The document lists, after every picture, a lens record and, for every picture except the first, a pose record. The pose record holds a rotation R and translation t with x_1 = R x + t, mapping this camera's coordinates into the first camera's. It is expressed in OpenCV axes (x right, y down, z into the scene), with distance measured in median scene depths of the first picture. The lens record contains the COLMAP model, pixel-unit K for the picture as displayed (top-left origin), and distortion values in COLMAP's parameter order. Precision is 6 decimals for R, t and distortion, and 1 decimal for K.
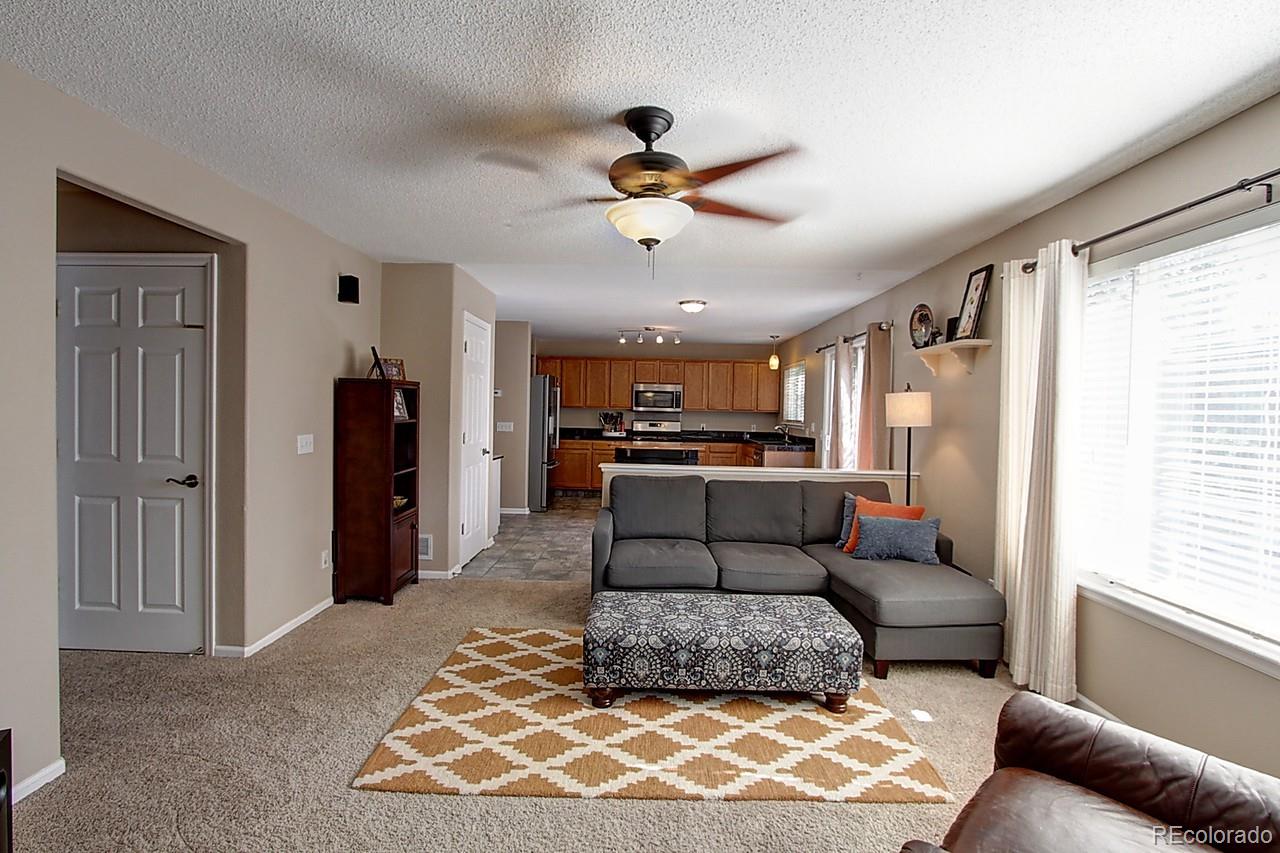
lens RADIAL K [[592.2, 0, 634.8], [0, 592.2, 424.2], [0, 0, 1]] dist [-0.018586, 0.004982]
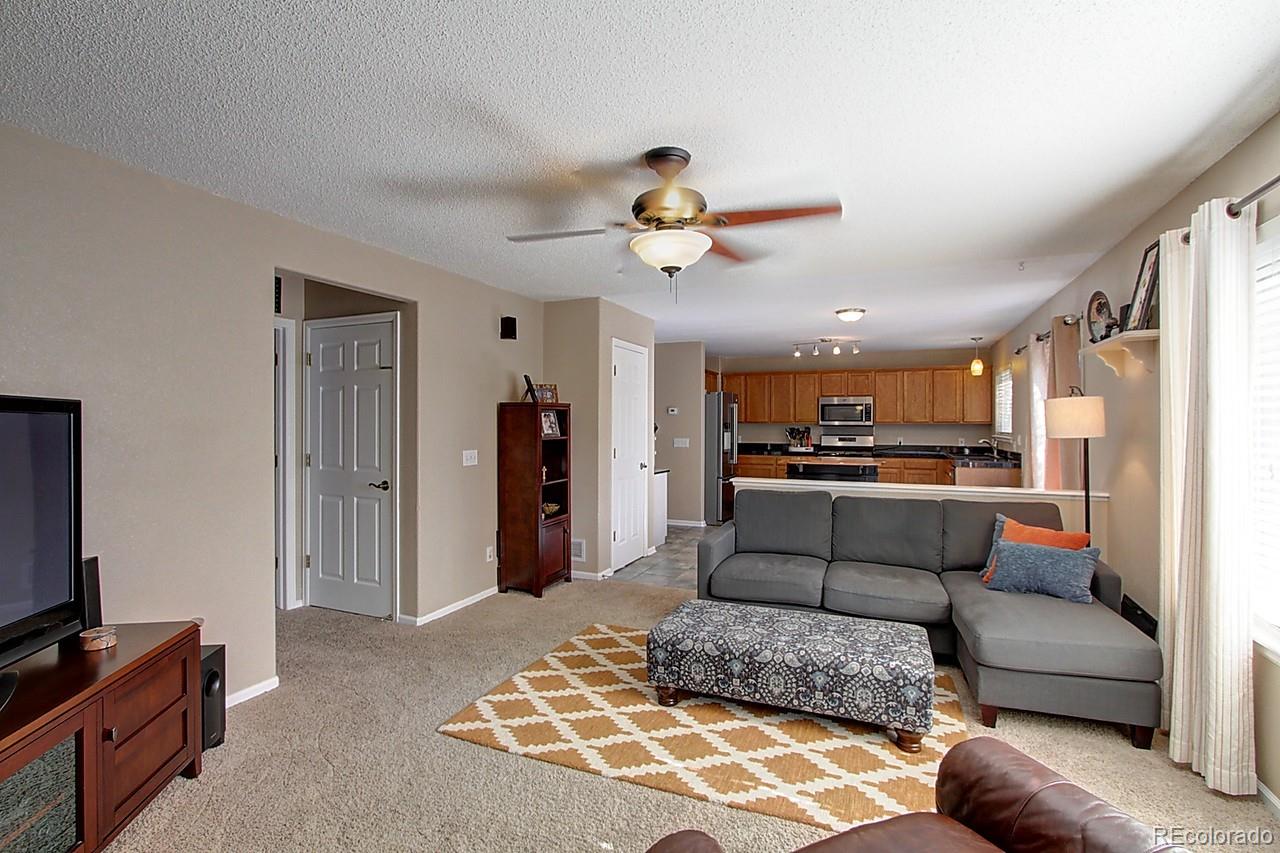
lens RADIAL K [[592.2, 0, 645.1], [0, 592.2, 428.4], [0, 0, 1]] dist [-0.018586, 0.004982]
pose [[0.928613, -0.016984, -0.370662, 0.255340], [0.009602, 0.999717, -0.021754, 0.002979], [0.370926, 0.016642, 0.928513, -0.007589]]
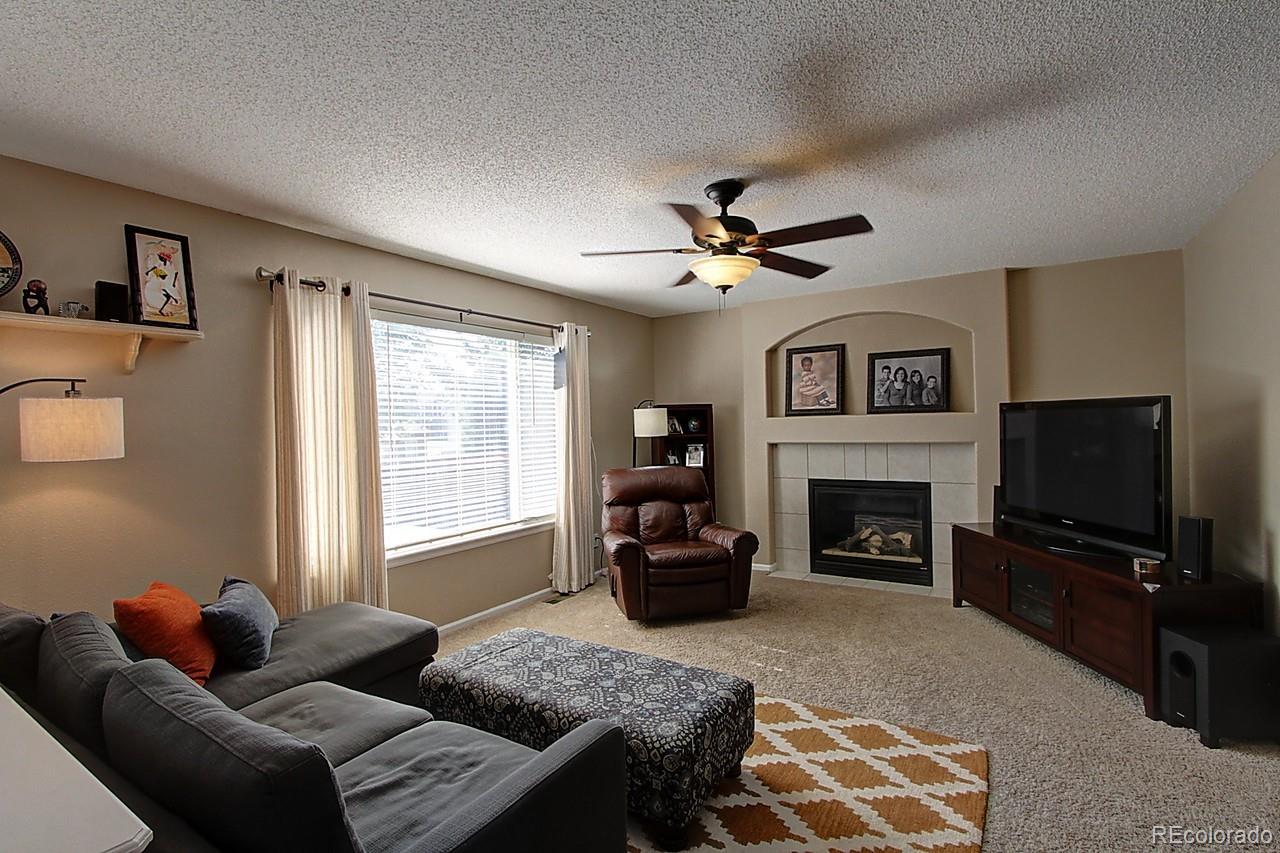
lens RADIAL K [[592.2, 0, 635.8], [0, 592.2, 427.2], [0, 0, 1]] dist [-0.018586, 0.004982]
pose [[-0.844734, -0.005804, 0.535155, -0.324508], [0.017009, 0.999145, 0.037685, -0.044935], [-0.534916, 0.040936, -0.843913, 1.460088]]
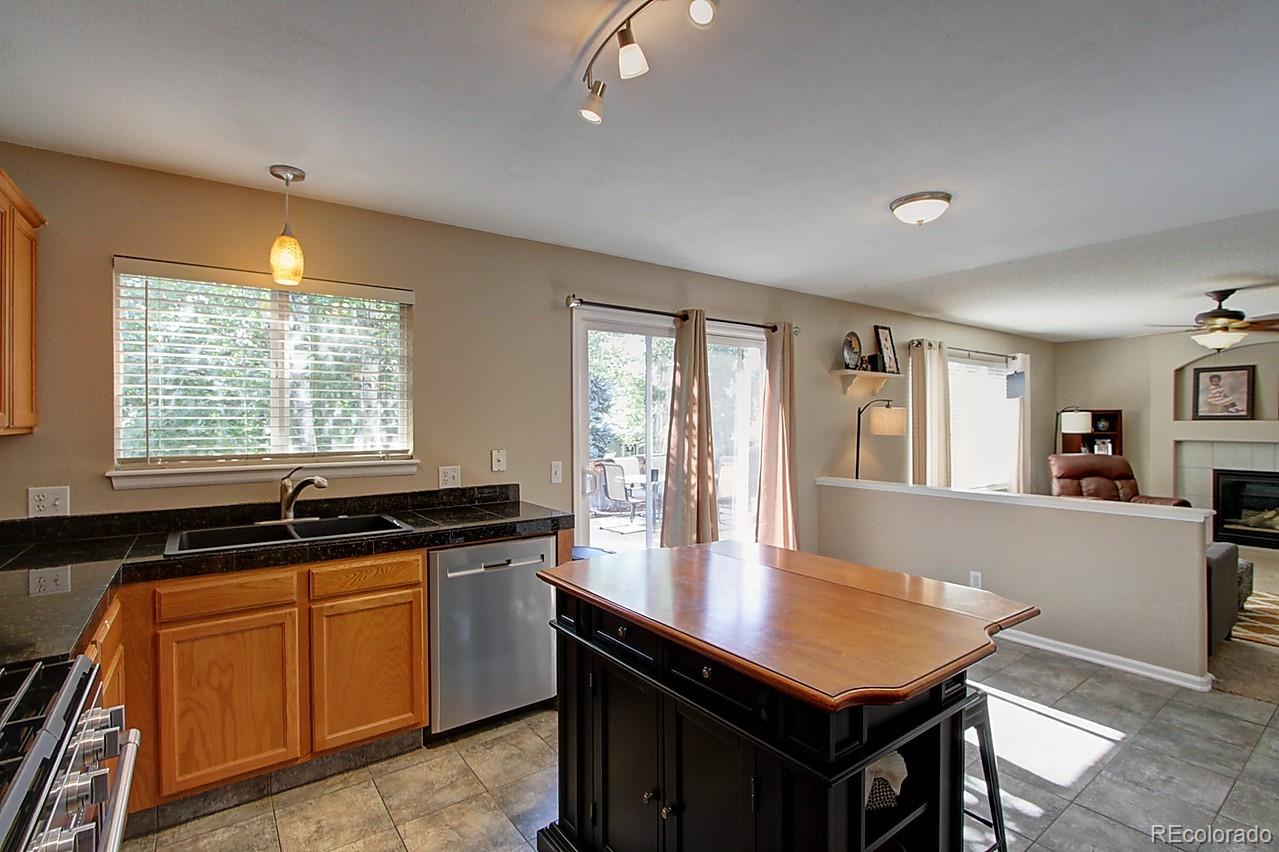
lens RADIAL K [[591.8, 0, 647.4], [0, 591.8, 417.9], [0, 0, 1]] dist [-0.018586, 0.004982]
pose [[-0.610724, -0.020510, 0.791578, -0.267517], [0.005078, 0.999543, 0.029816, -0.086394], [-0.791828, 0.022229, -0.610340, 2.678792]]
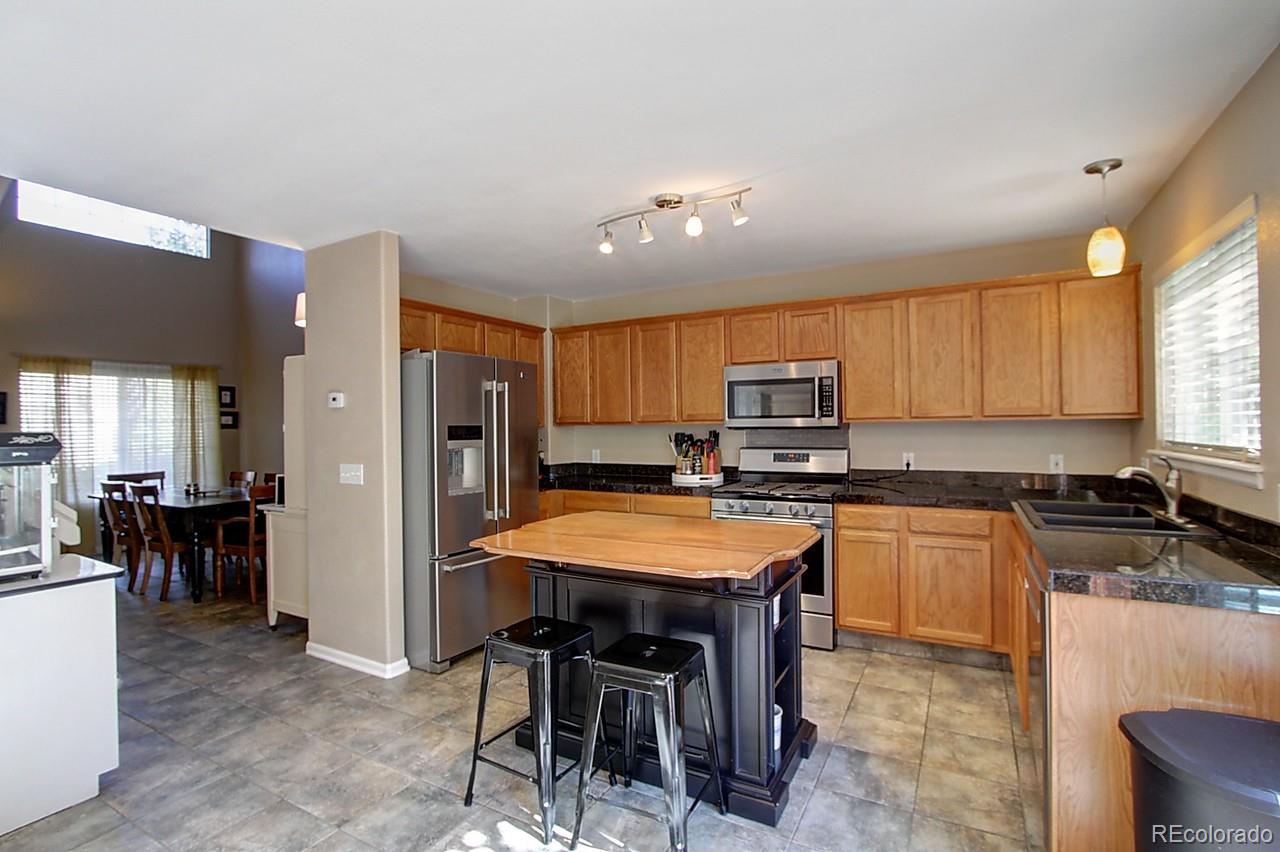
lens RADIAL K [[592.2, 0, 643.8], [0, 592.2, 427.7], [0, 0, 1]] dist [-0.018586, 0.004982]
pose [[0.882903, -0.030702, -0.468550, 0.426052], [0.019347, 0.999391, -0.029028, -0.029701], [0.469156, 0.016564, 0.882960, 1.623872]]
